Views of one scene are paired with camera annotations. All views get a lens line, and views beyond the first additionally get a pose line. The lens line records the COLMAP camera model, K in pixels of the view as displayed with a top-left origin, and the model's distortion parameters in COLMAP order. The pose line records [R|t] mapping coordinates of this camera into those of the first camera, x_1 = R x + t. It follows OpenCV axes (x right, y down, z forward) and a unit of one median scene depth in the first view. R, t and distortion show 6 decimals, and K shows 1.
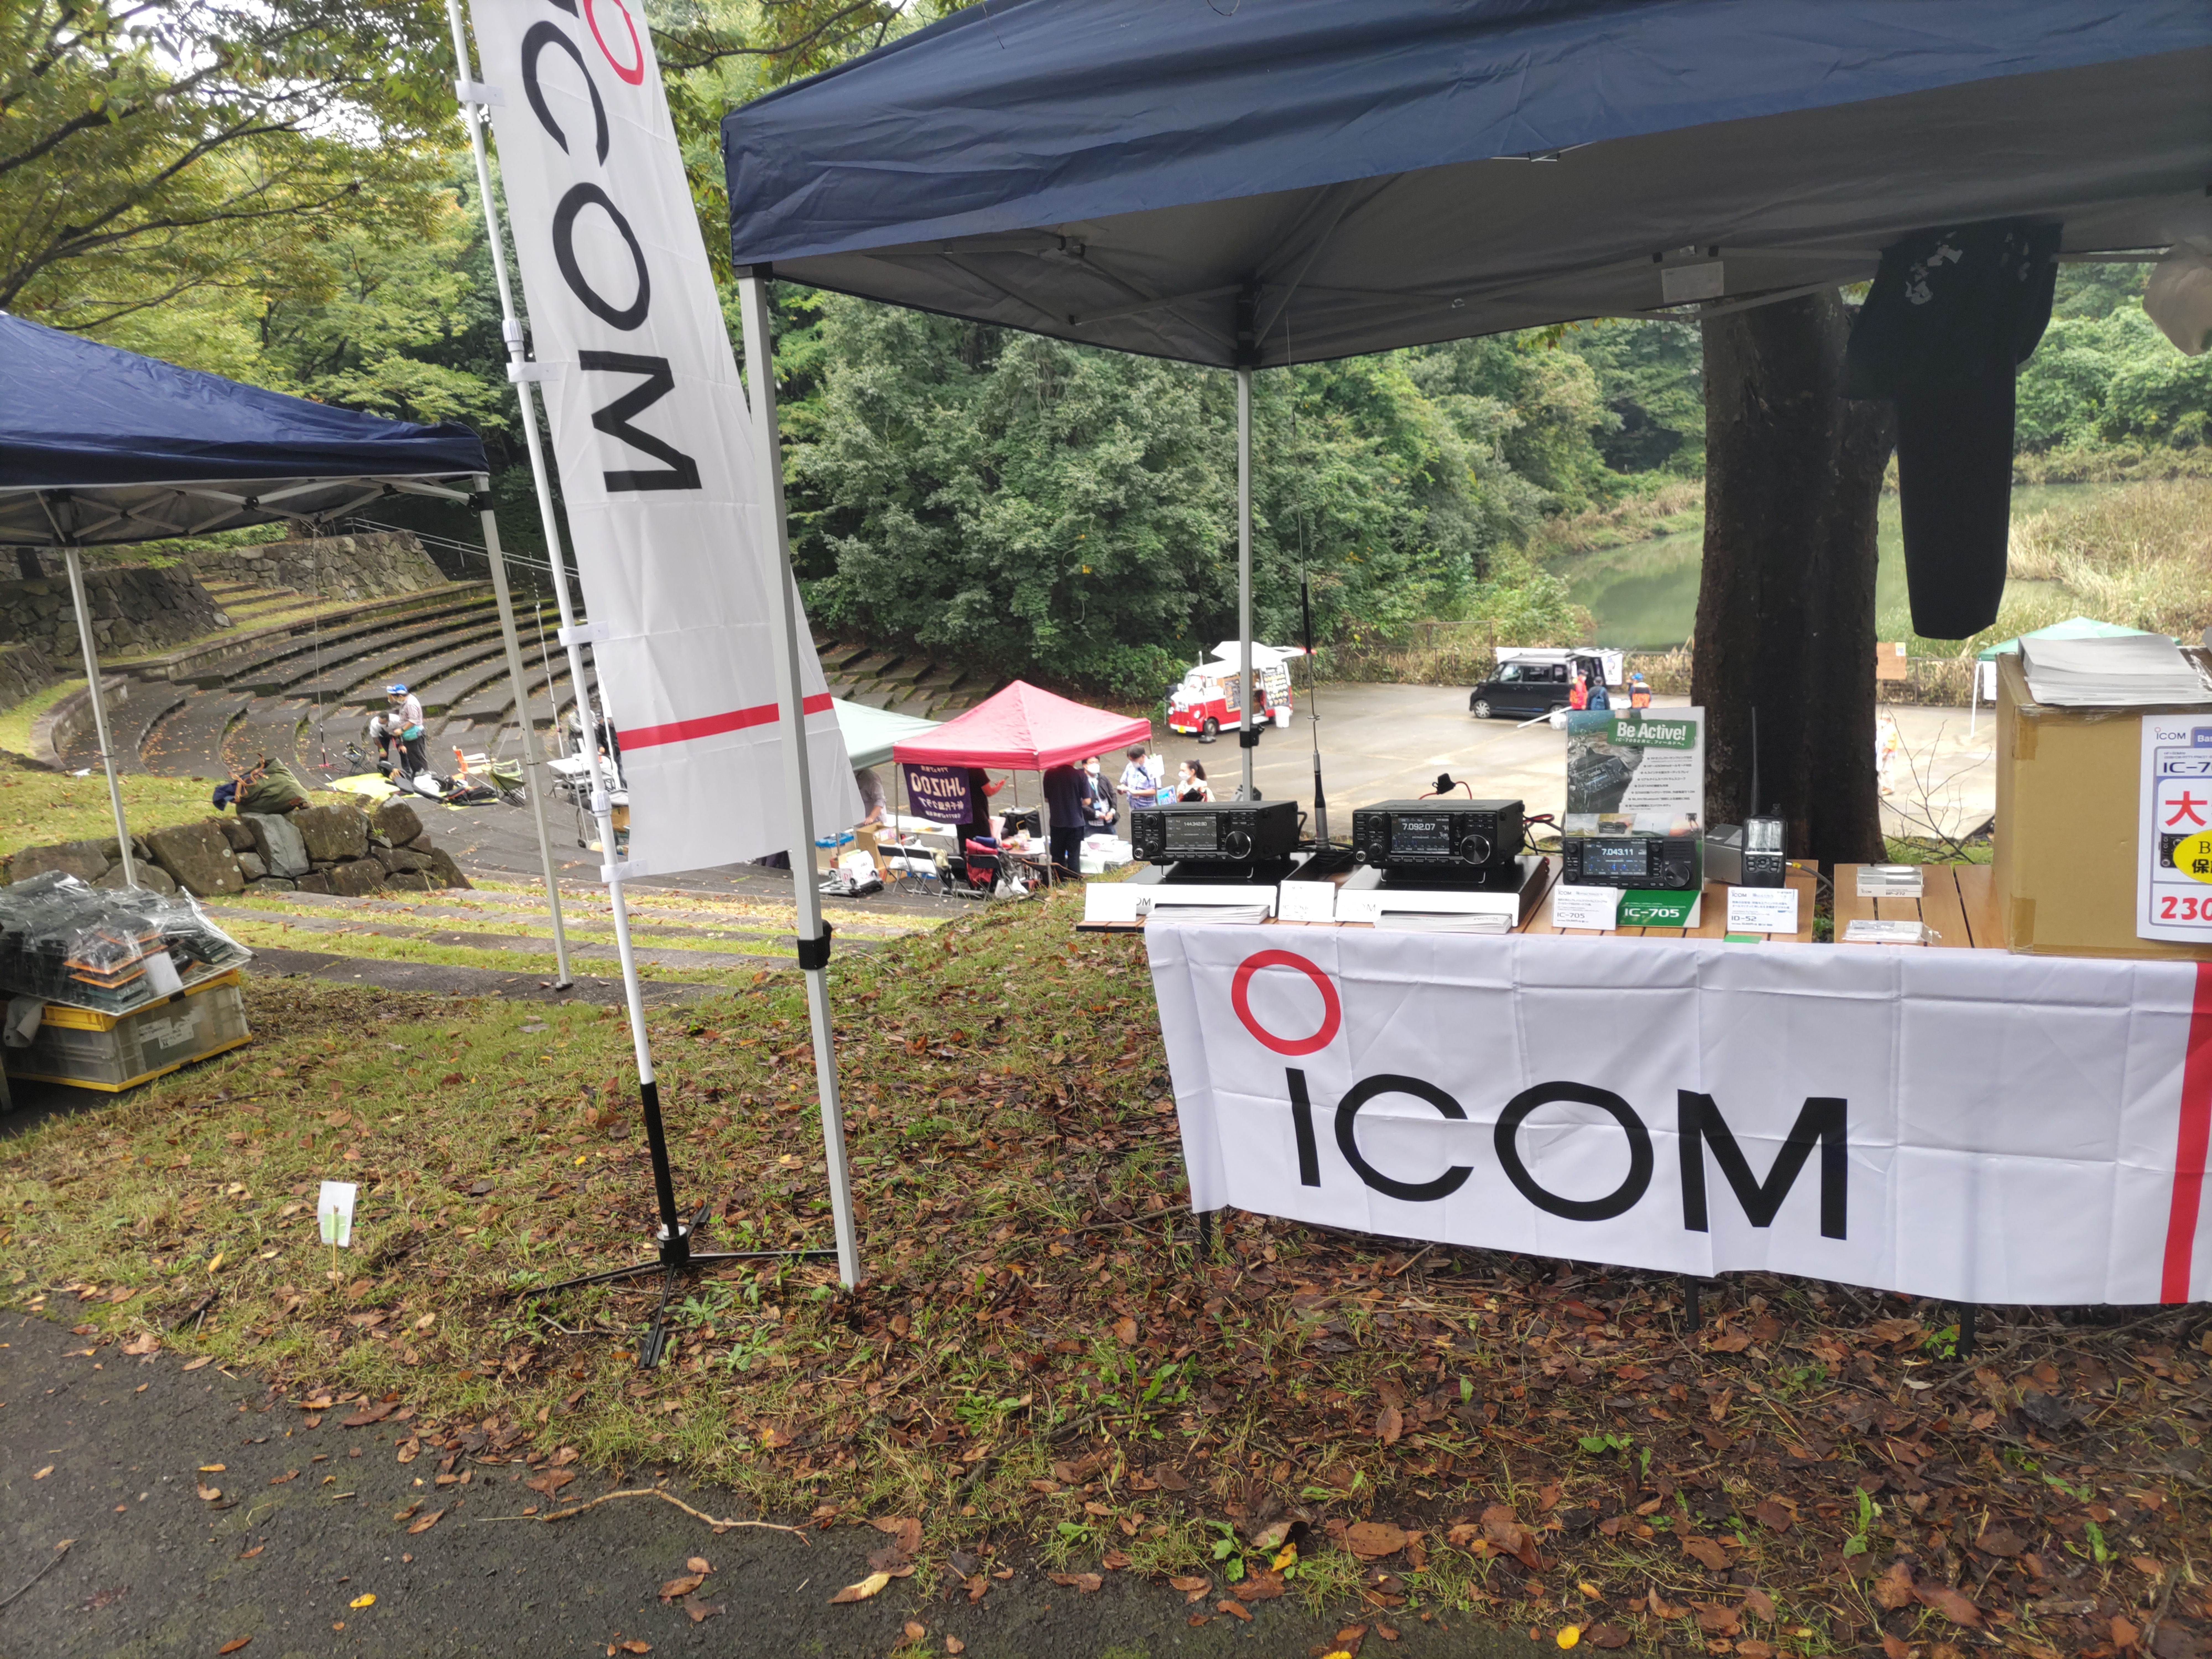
lens RADIAL K [[1631.2, 0, 1110.3], [0, 1631.2, 849.5], [0, 0, 1]] dist [0.066415, -0.072604]
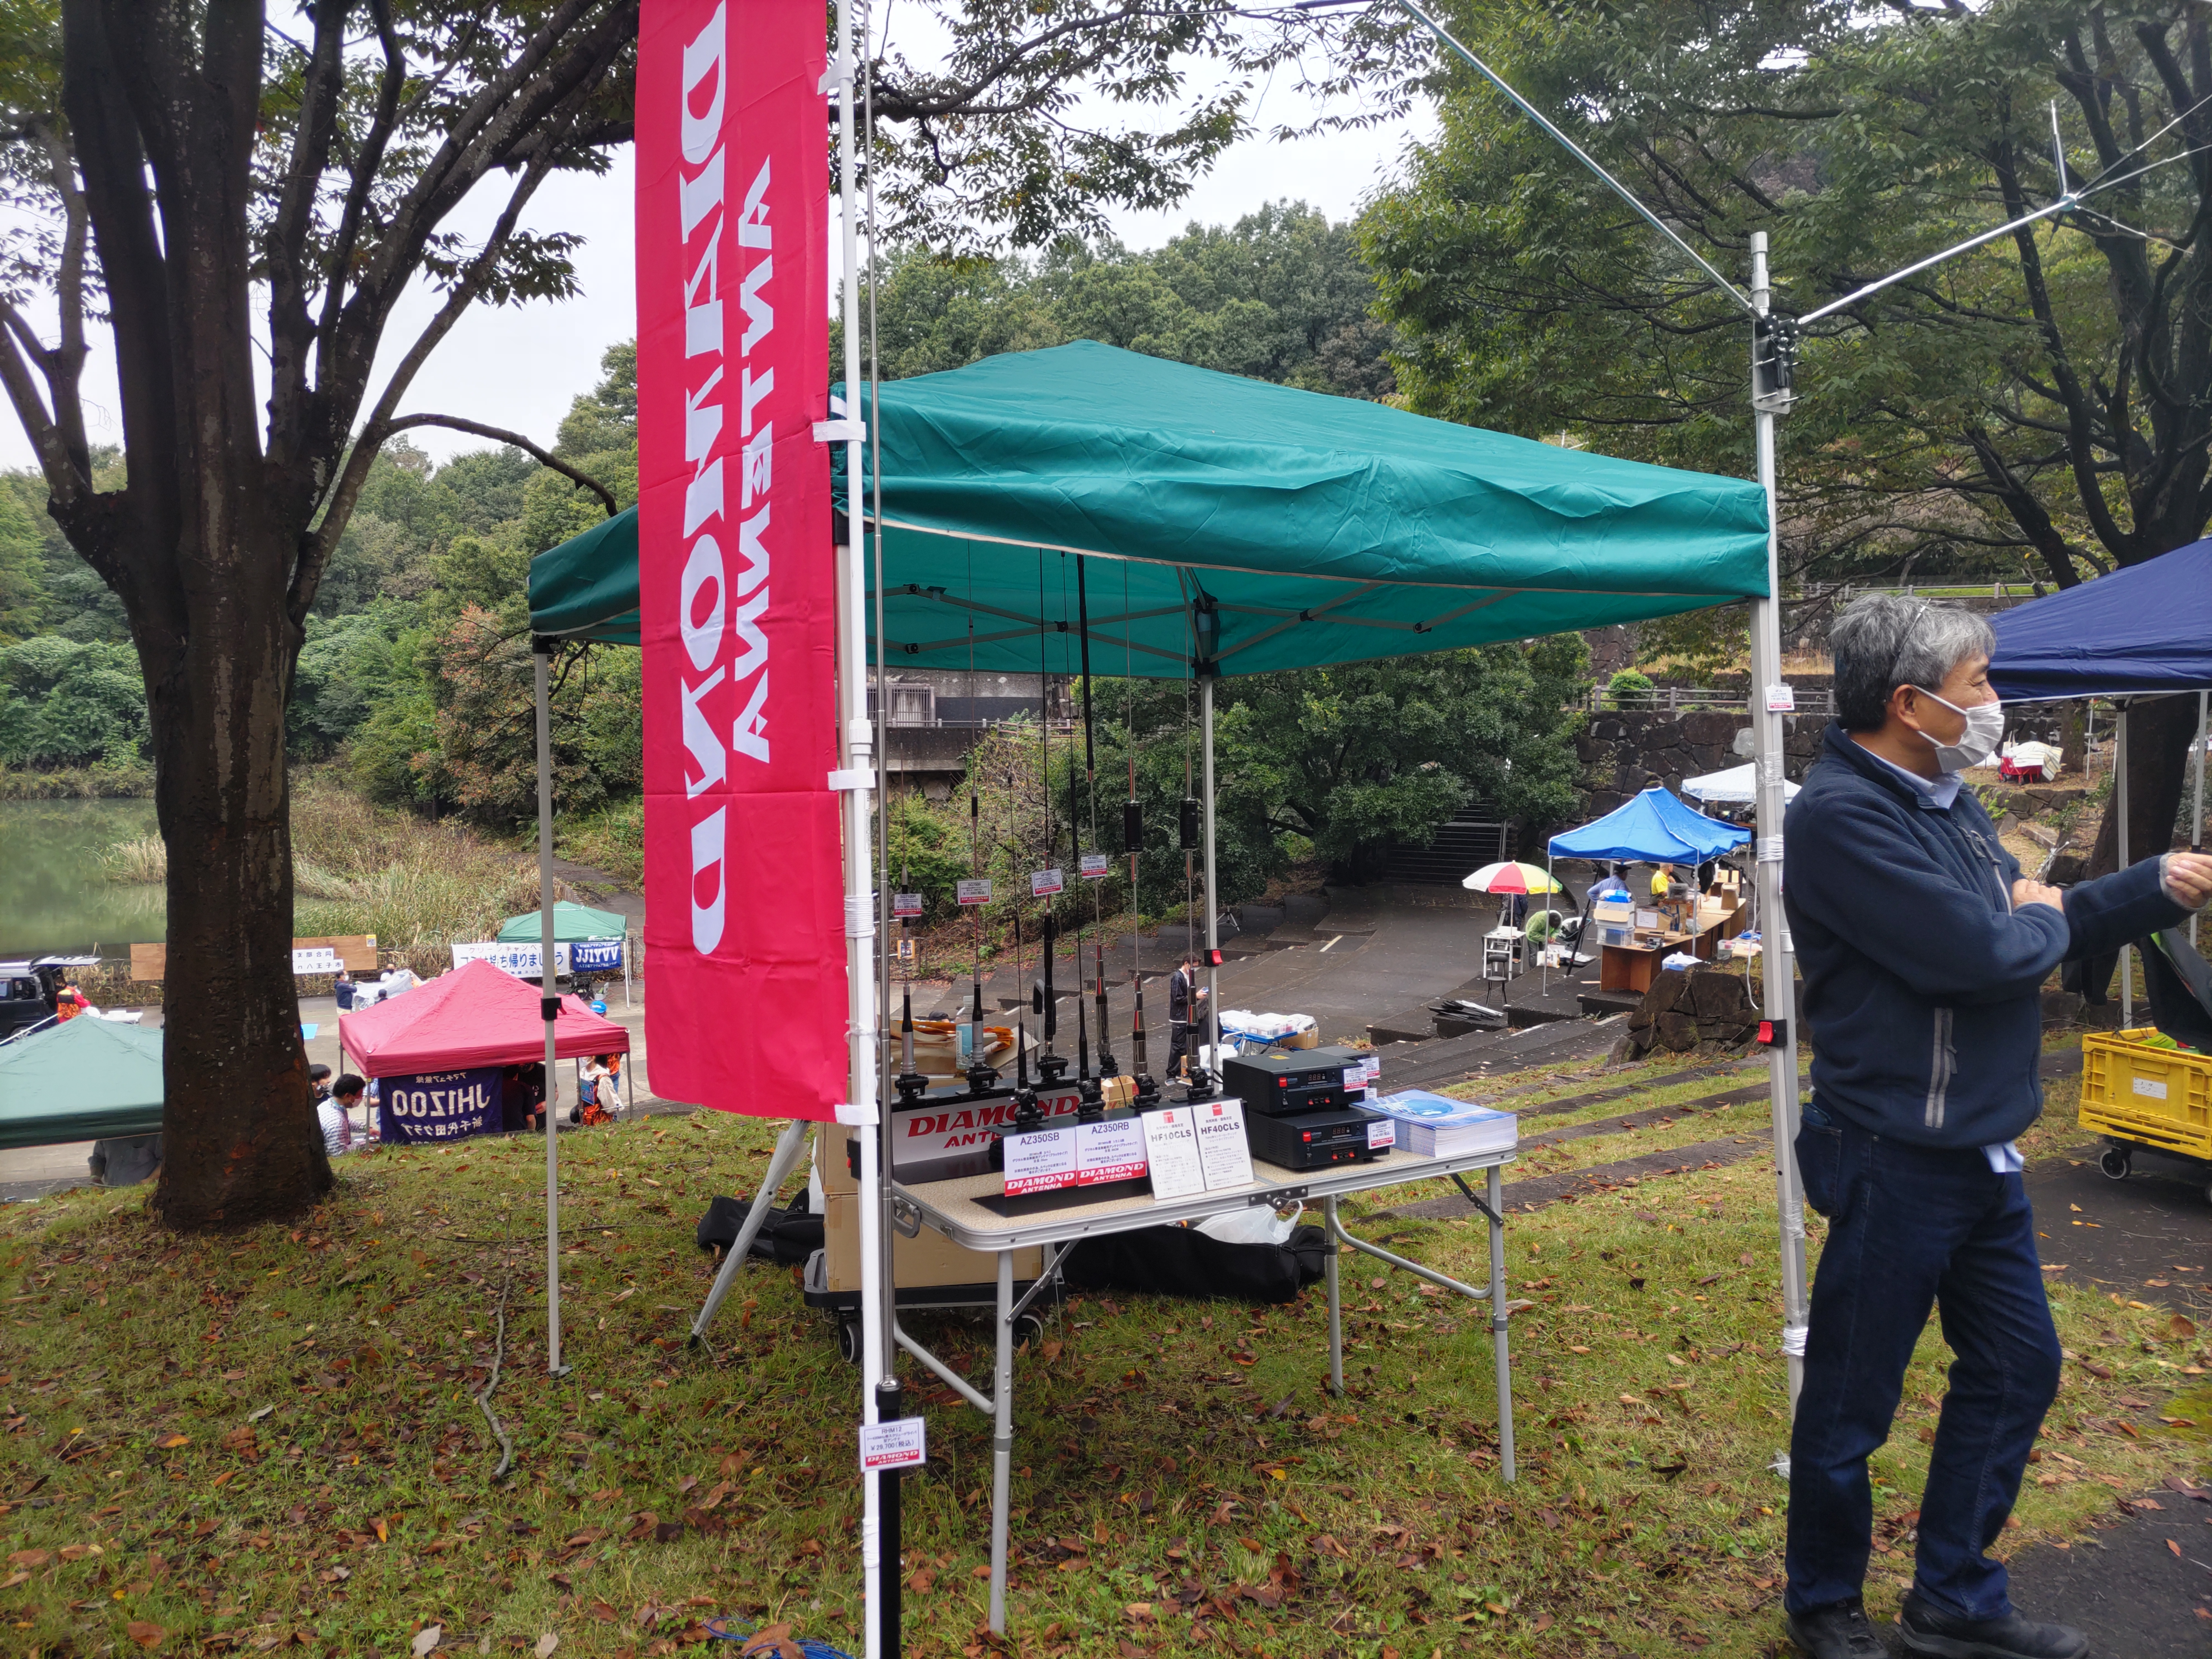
lens RADIAL K [[1643.5, 0, 1101.7], [0, 1643.5, 846.2], [0, 0, 1]] dist [0.044730, -0.069908]
pose [[0.419050, 0.004349, 0.907953, -0.231513], [0.170792, 0.981760, -0.083528, -0.013281], [-0.891755, 0.190074, 0.410663, 0.138642]]
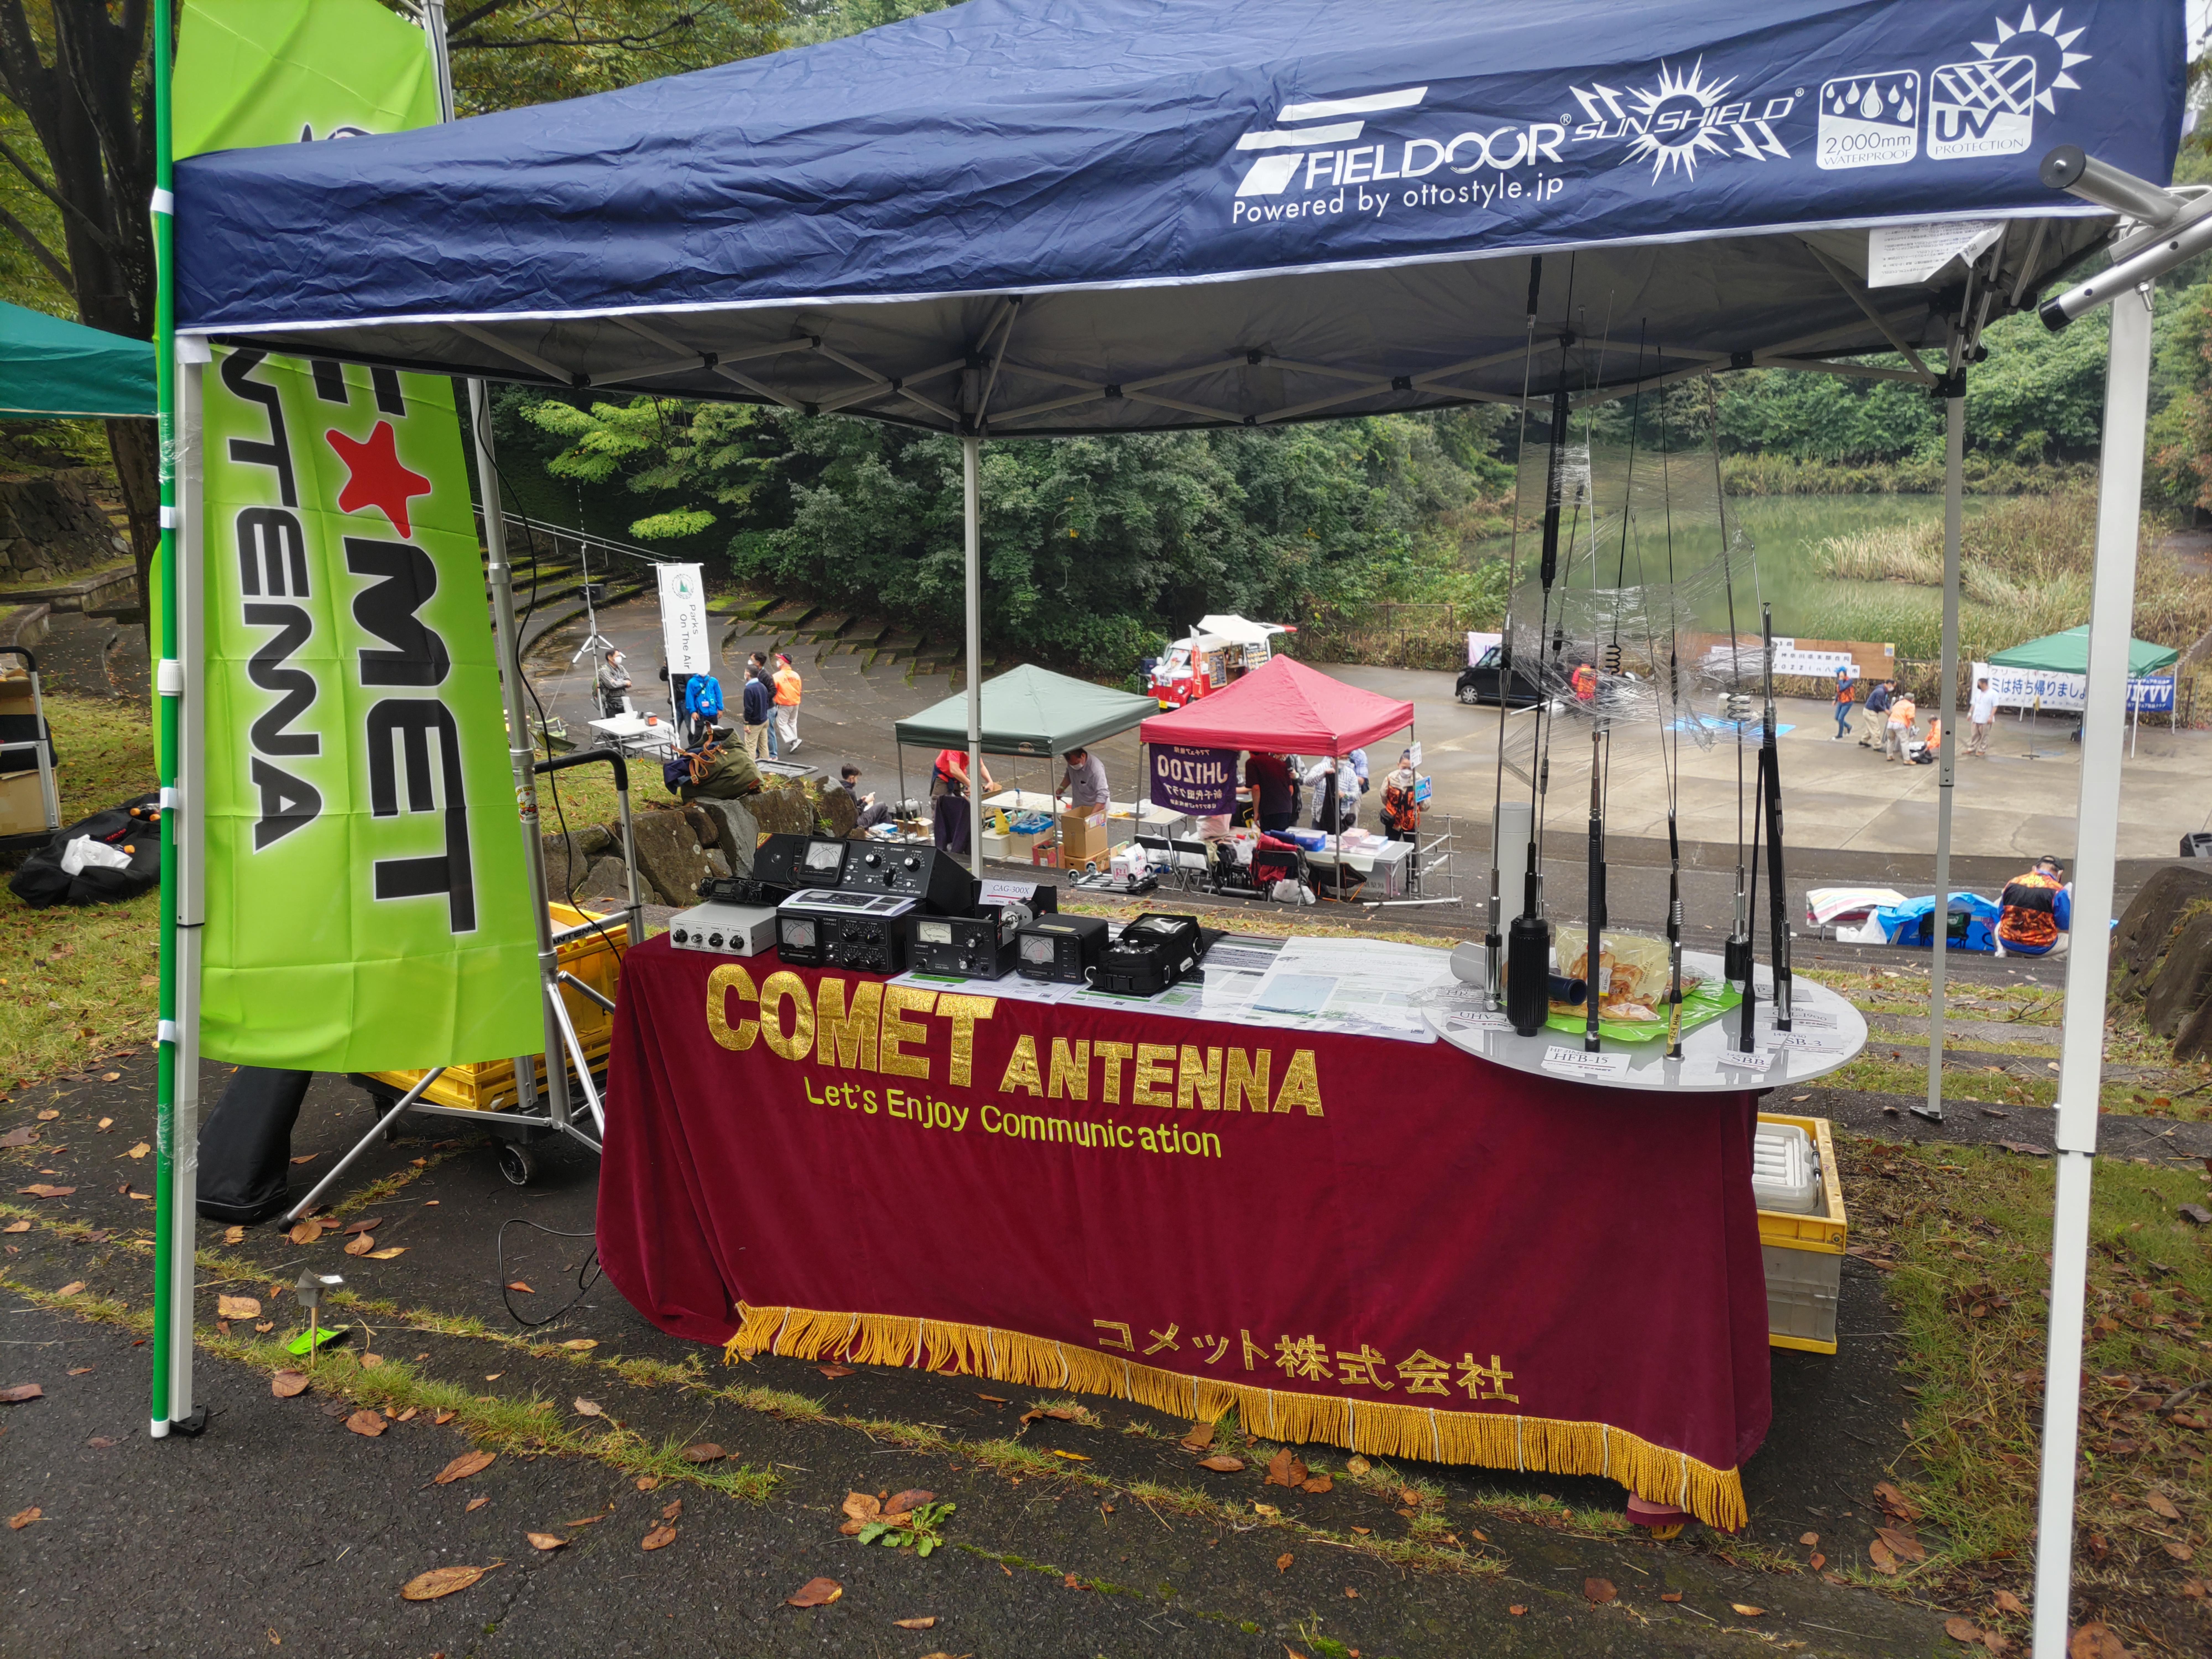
lens RADIAL K [[1631.2, 0, 1110.3], [0, 1631.2, 849.5], [0, 0, 1]] dist [0.066415, -0.072604]
pose [[0.993882, 0.024832, 0.107617, -0.085334], [-0.026781, 0.999502, 0.016702, -0.003205], [-0.107149, -0.019482, 0.994052, 0.042176]]
